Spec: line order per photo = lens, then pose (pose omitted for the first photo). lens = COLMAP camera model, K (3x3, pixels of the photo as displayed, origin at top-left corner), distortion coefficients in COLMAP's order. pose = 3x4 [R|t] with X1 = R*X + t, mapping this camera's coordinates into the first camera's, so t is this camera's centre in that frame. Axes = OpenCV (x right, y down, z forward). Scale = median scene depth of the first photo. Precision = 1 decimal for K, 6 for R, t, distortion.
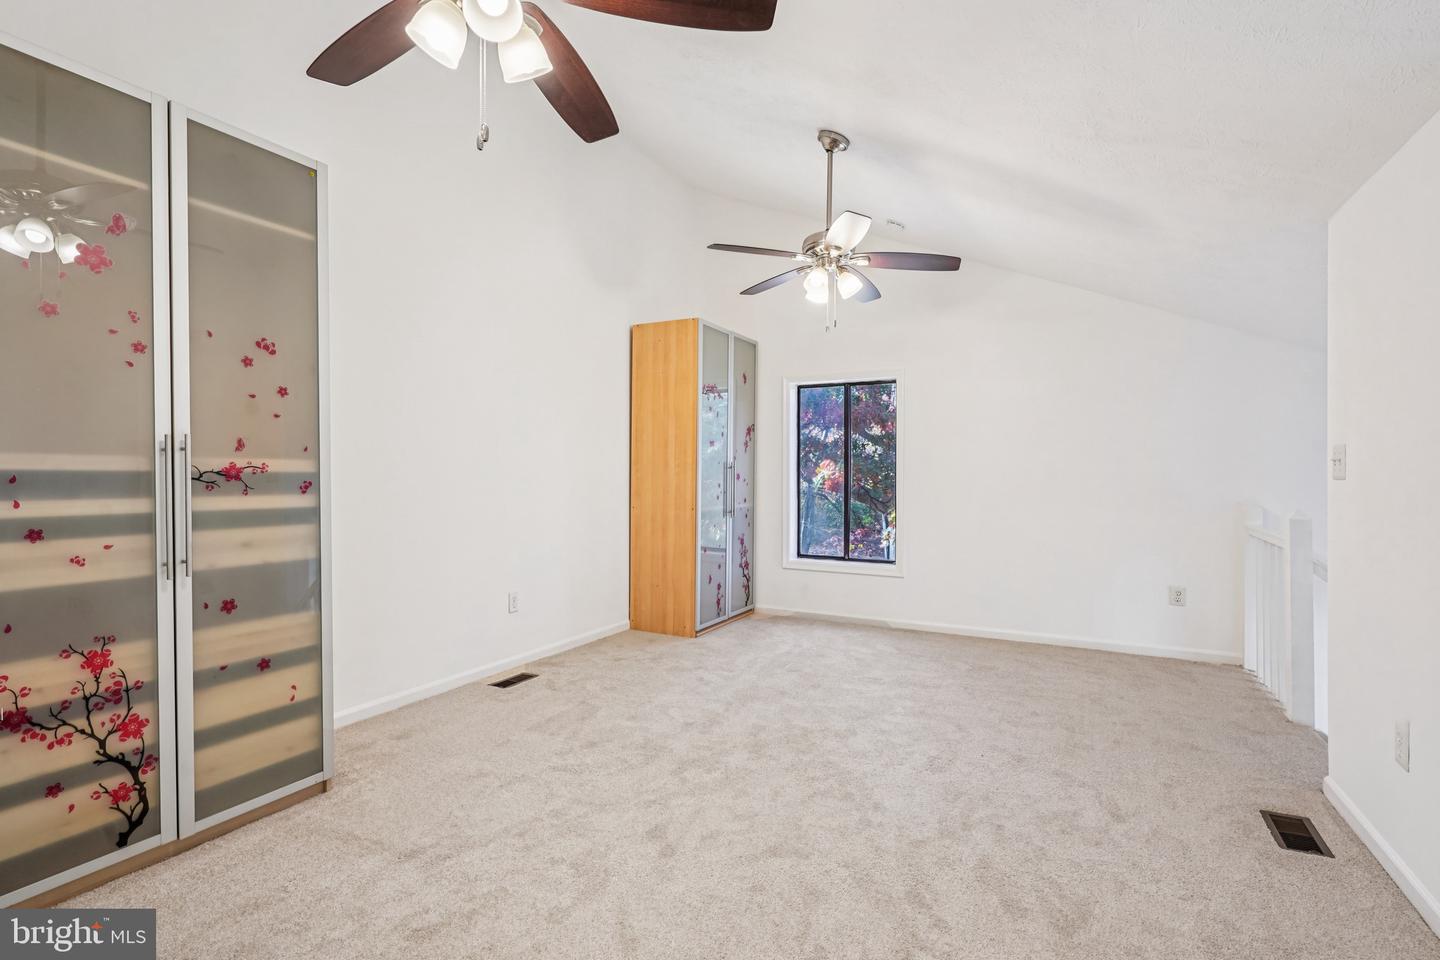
lens RADIAL K [[667.8, 0, 720.0], [0, 667.8, 480.0], [0, 0, 1]] dist [0.000540, 0.000417]
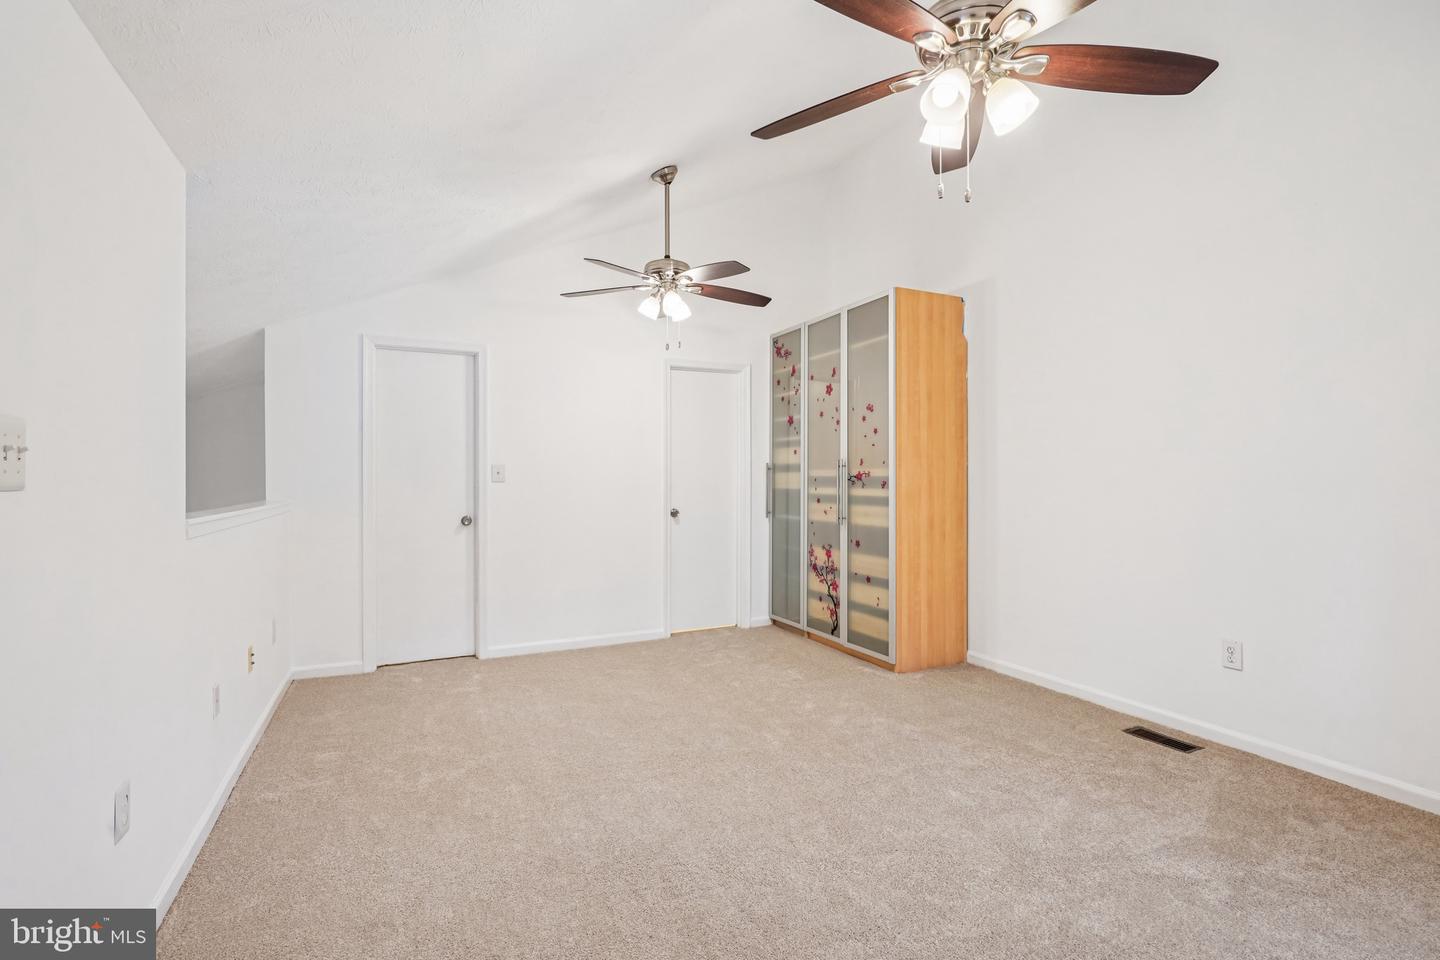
lens RADIAL K [[660.7, 0, 714.9], [0, 660.7, 473.9], [0, 0, 1]] dist [-0.000981, -0.000807]
pose [[-0.590735, -0.000147, -0.806866, 1.167118], [-0.001043, 0.999999, 0.000581, -0.020586], [0.806865, 0.001184, -0.590734, 1.931826]]
